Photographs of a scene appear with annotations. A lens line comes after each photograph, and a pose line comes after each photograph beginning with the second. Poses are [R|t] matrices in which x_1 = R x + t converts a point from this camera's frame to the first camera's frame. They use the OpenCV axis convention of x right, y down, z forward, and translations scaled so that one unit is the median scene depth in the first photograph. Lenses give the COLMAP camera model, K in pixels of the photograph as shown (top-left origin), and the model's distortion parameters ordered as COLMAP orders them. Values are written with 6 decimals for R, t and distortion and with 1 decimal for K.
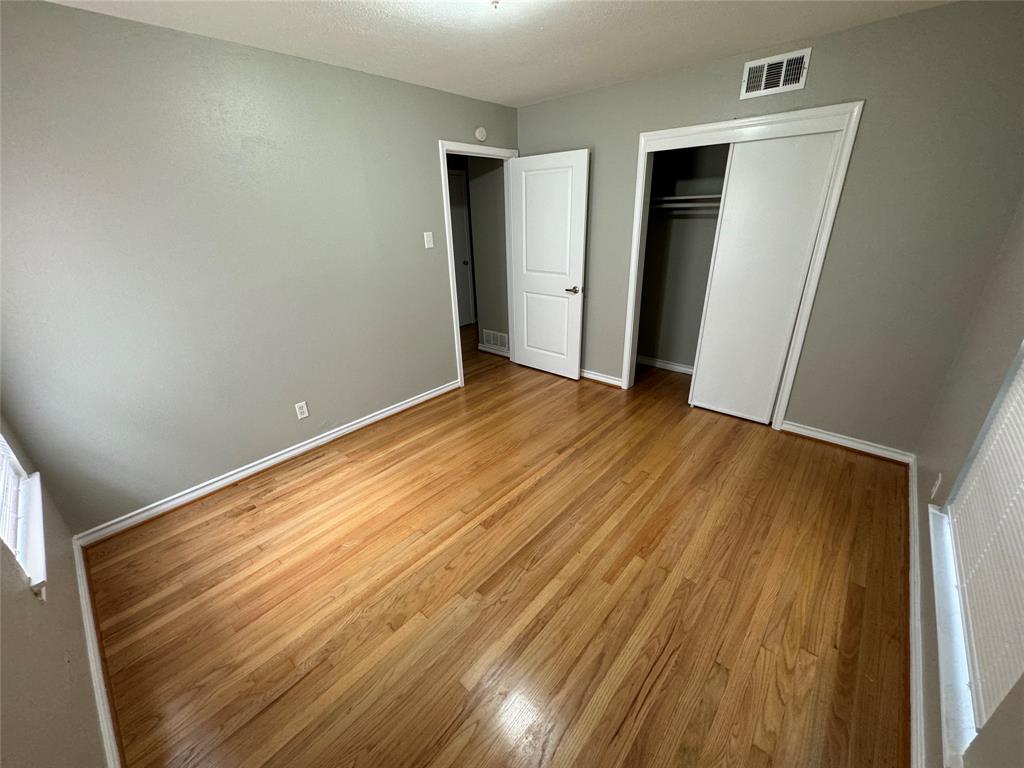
lens RADIAL K [[408.0, 0, 512.0], [0, 408.0, 384.0], [0, 0, 1]] dist [-0.002367, -0.000441]
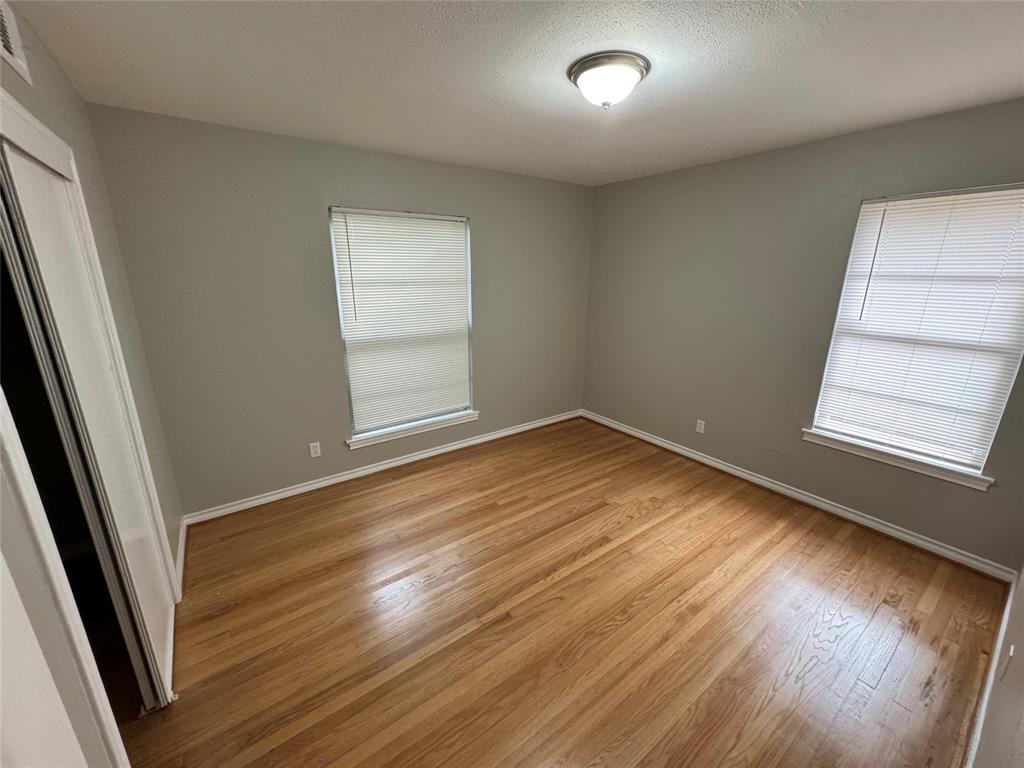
lens RADIAL K [[408.0, 0, 512.0], [0, 408.0, 384.0], [0, 0, 1]] dist [-0.002367, -0.000441]
pose [[-0.976313, -0.034625, 0.213572, -0.035652], [0.107286, 0.779731, 0.616854, -0.783387], [-0.187888, 0.625157, -0.757547, 1.749793]]
